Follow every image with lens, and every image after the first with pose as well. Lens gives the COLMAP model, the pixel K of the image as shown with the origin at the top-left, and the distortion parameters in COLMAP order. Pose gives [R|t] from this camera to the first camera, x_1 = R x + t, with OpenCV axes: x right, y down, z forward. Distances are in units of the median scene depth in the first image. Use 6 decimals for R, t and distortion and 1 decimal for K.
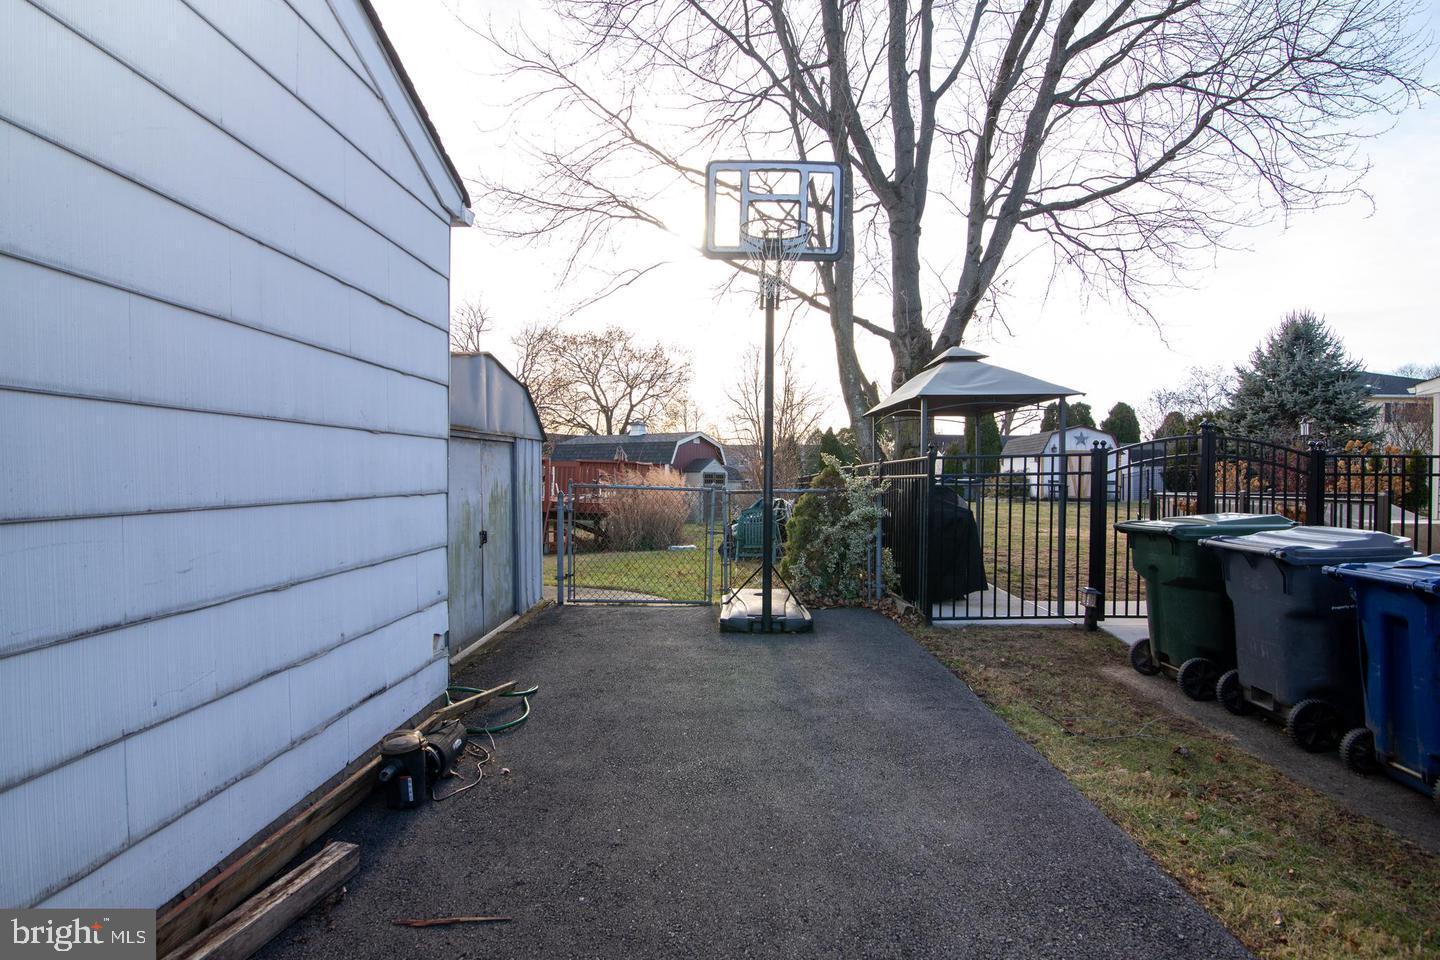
lens RADIAL K [[658.9, 0, 720.8], [0, 658.9, 475.7], [0, 0, 1]] dist [-0.020395, -0.000015]
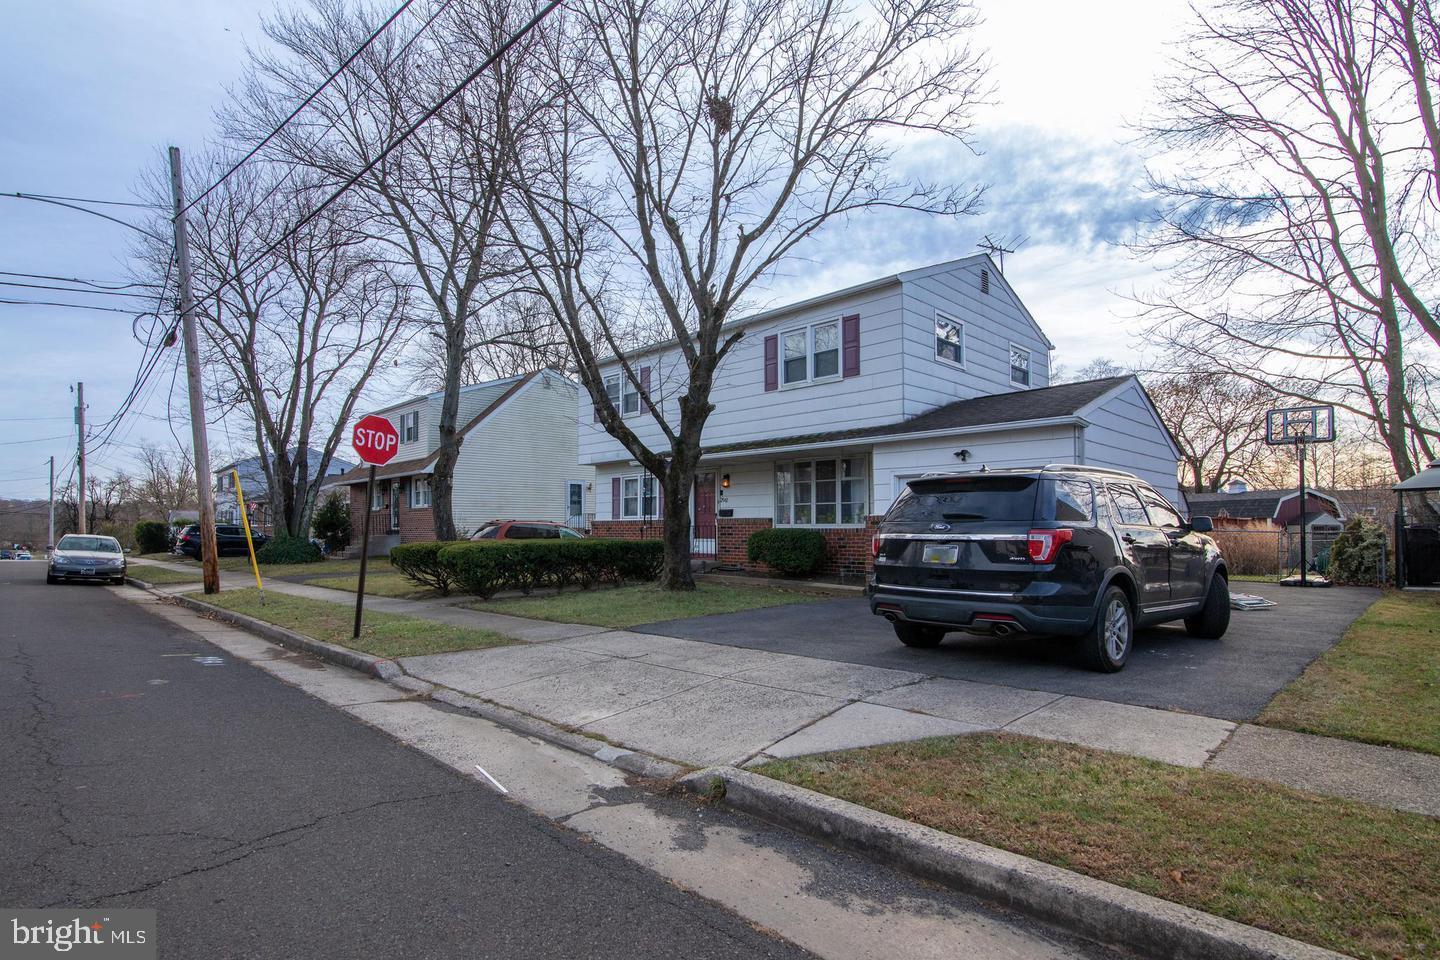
lens RADIAL K [[725.2, 0, 678.6], [0, 725.2, 527.0], [0, 0, 1]] dist [-0.002703, -0.000609]
pose [[0.710060, -0.013573, -0.704010, 0.071605], [0.007417, 0.999903, -0.011798, 0.005059], [0.704102, 0.003156, 0.710092, -0.589669]]
